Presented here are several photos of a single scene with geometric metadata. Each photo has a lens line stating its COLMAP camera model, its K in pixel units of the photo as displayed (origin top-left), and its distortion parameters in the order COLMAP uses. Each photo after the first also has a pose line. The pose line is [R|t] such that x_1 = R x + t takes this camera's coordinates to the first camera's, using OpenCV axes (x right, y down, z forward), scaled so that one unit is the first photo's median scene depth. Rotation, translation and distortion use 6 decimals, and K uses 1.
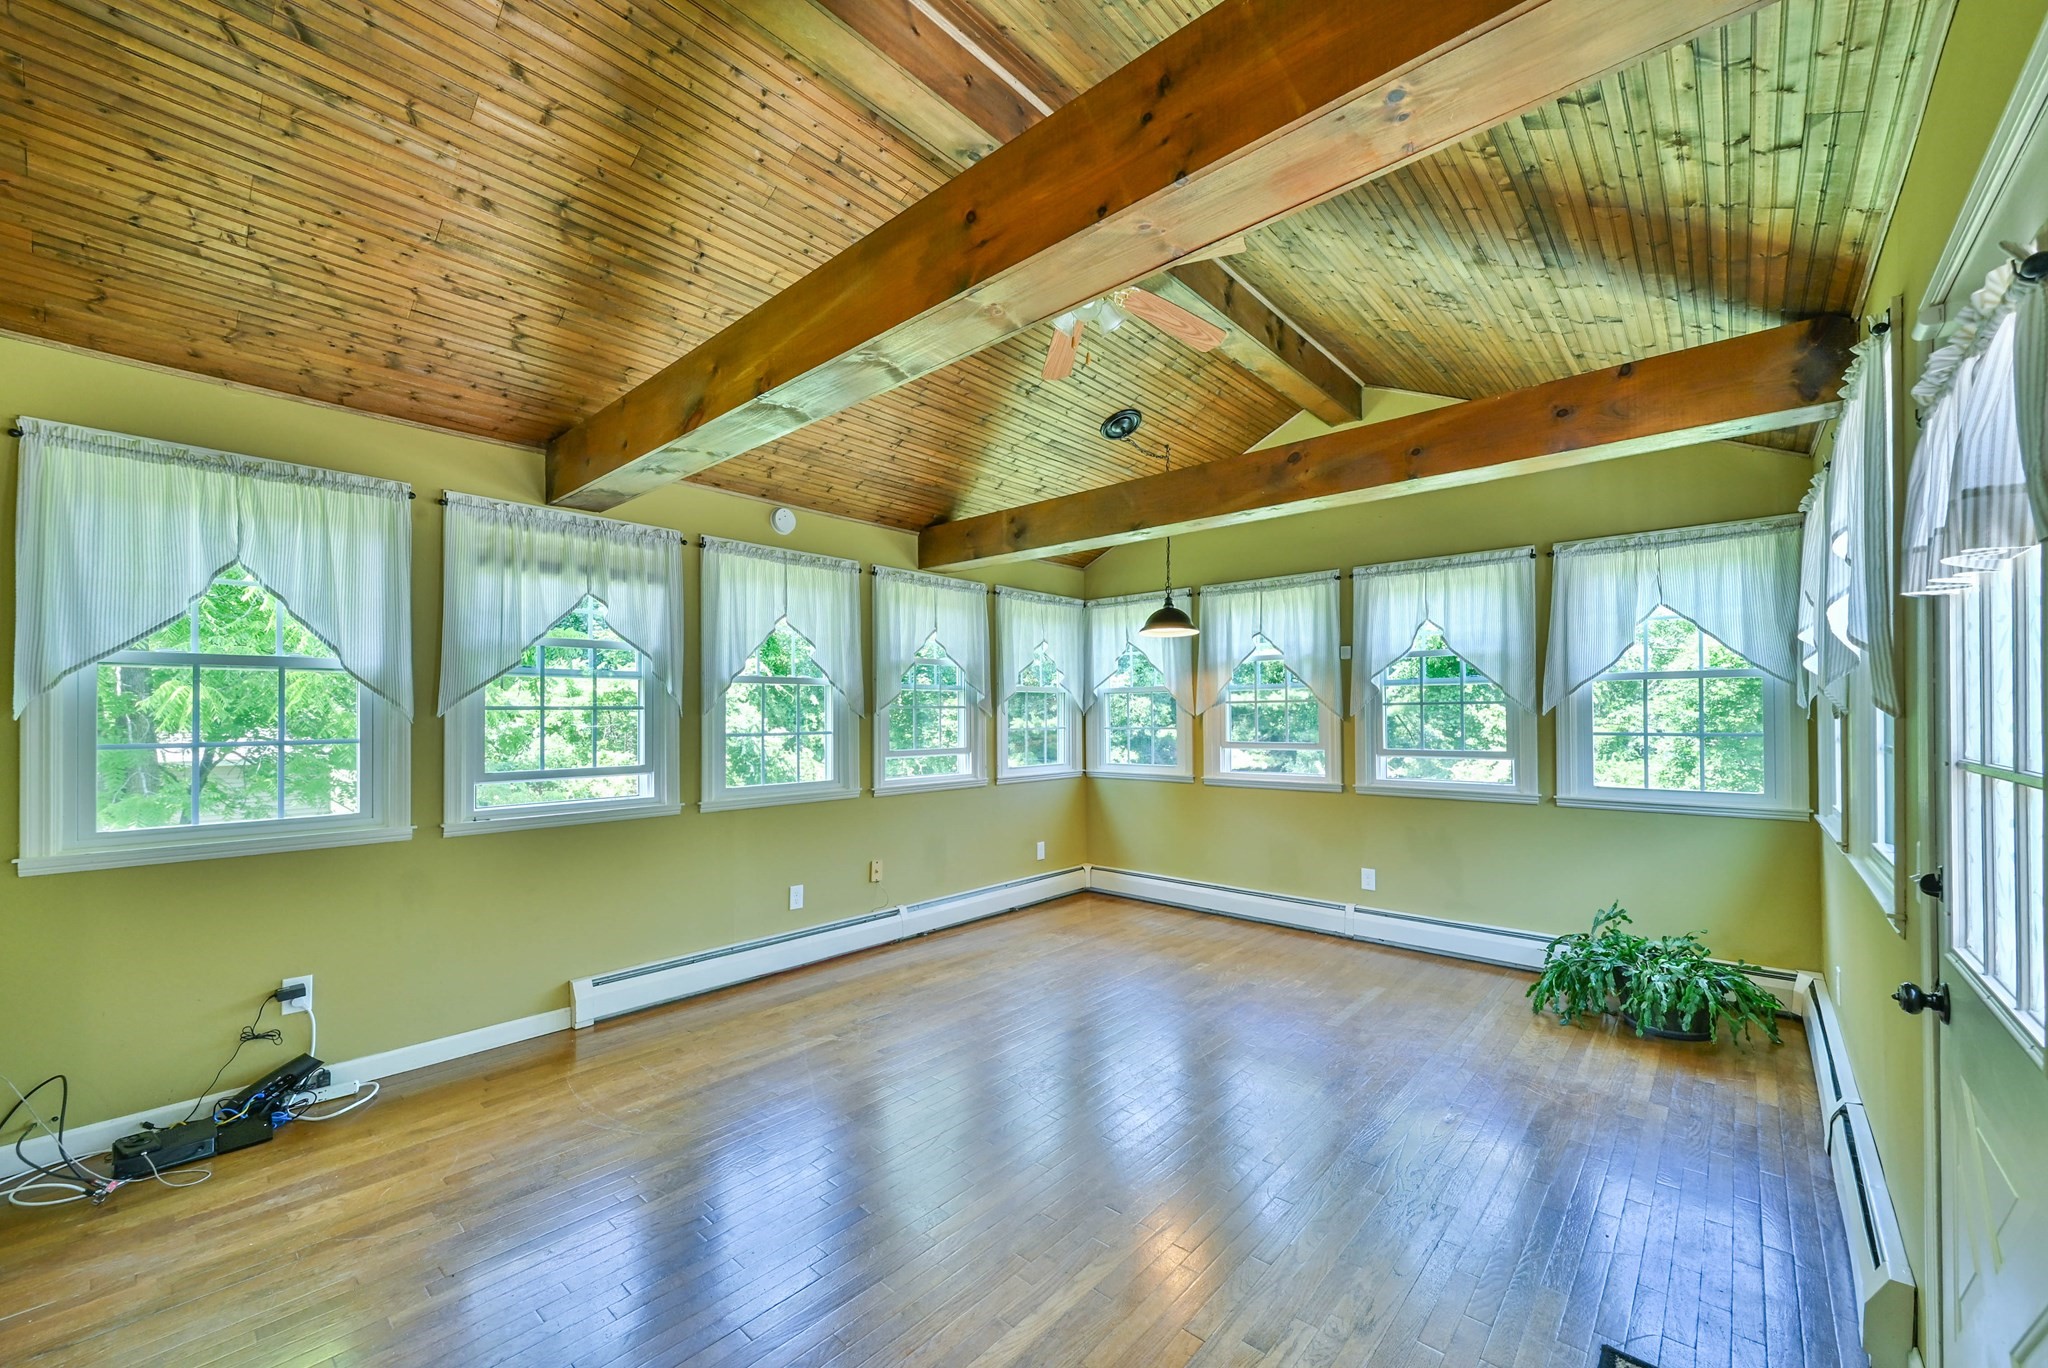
lens RADIAL K [[807.3, 0, 1023.7], [0, 807.3, 701.2], [0, 0, 1]] dist [0.000121, 0.000020]
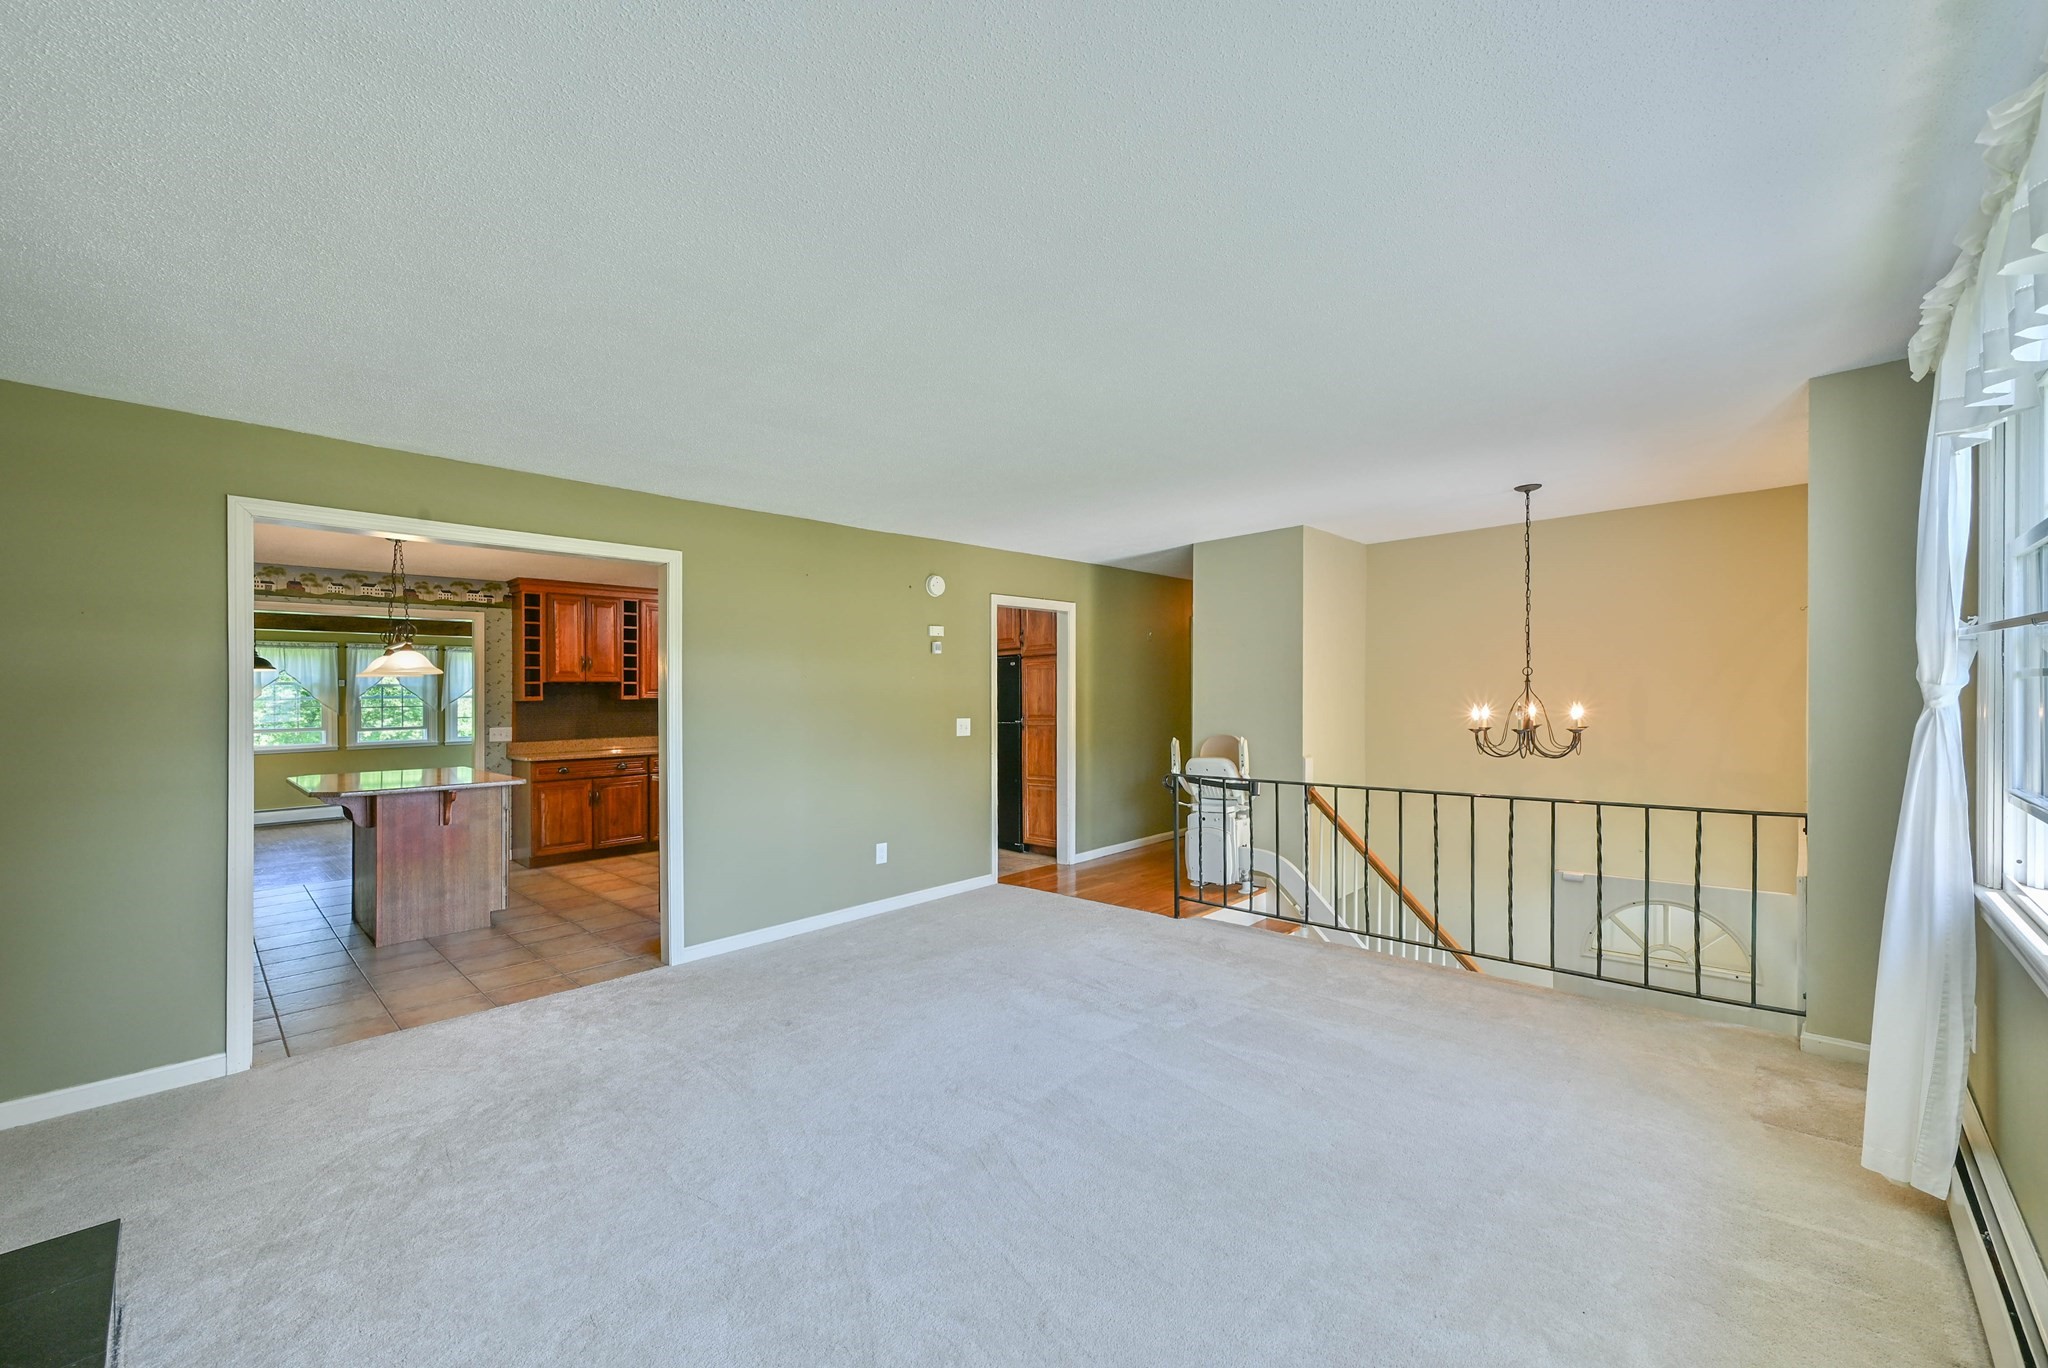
lens RADIAL K [[828.8, 0, 1029.5], [0, 828.8, 679.0], [0, 0, 1]] dist [-0.000099, -0.012717]
pose [[0.040289, 0.025619, 0.998860, -1.781111], [0.003648, 0.999661, -0.025787, -0.011681], [-0.999181, 0.004683, 0.040182, -0.919067]]
